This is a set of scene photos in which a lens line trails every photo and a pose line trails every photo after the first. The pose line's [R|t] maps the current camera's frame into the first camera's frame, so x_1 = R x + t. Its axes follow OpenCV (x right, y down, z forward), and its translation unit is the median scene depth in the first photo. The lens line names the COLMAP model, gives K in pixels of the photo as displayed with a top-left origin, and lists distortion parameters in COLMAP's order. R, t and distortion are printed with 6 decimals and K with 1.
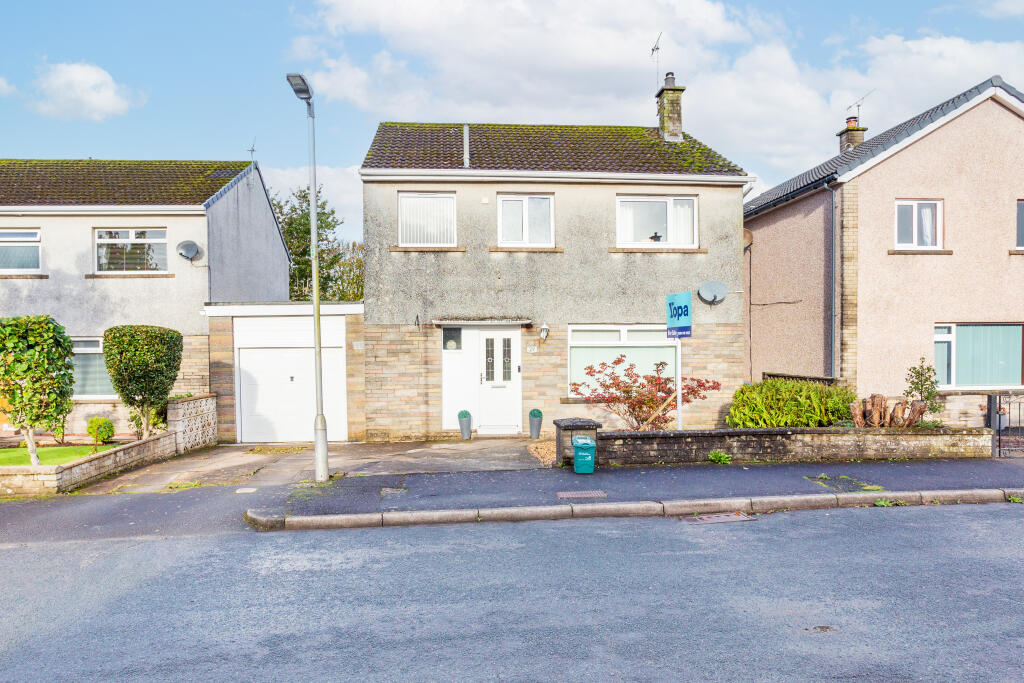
lens RADIAL K [[523.3, 0, 512.2], [0, 523.3, 362.4], [0, 0, 1]] dist [-0.038403, 0.026884]
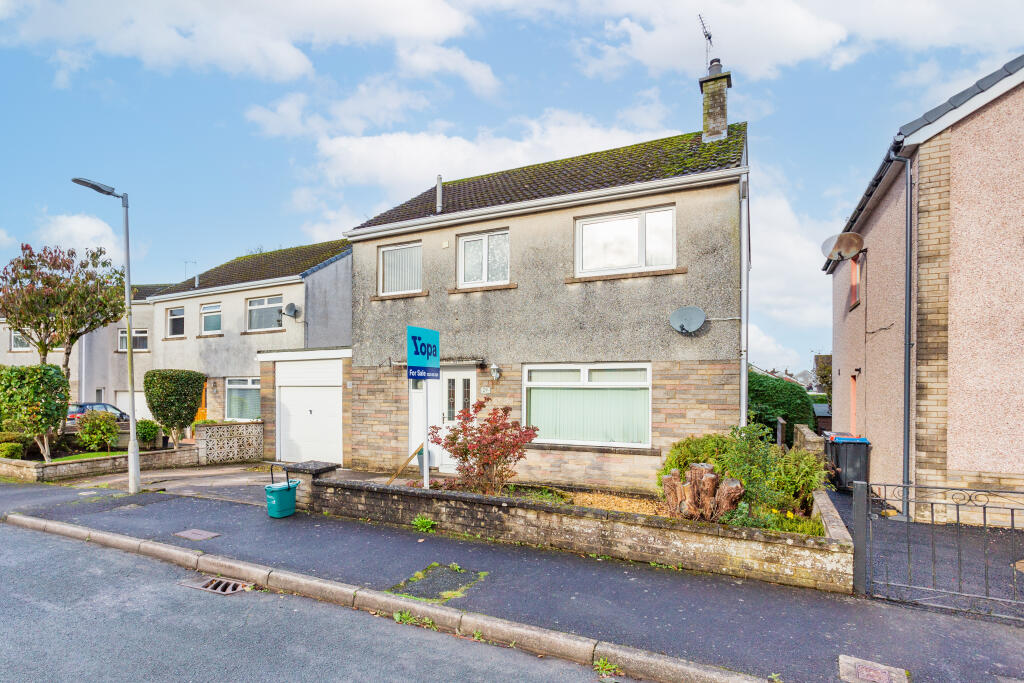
lens RADIAL K [[498.4, 0, 512.0], [0, 498.4, 385.2], [0, 0, 1]] dist [-0.019385, 0.000666]
pose [[0.871382, 0.007900, -0.490541, 0.549046], [-0.021585, 0.999519, -0.022247, -0.014748], [0.490130, 0.029974, 0.871134, 0.218811]]
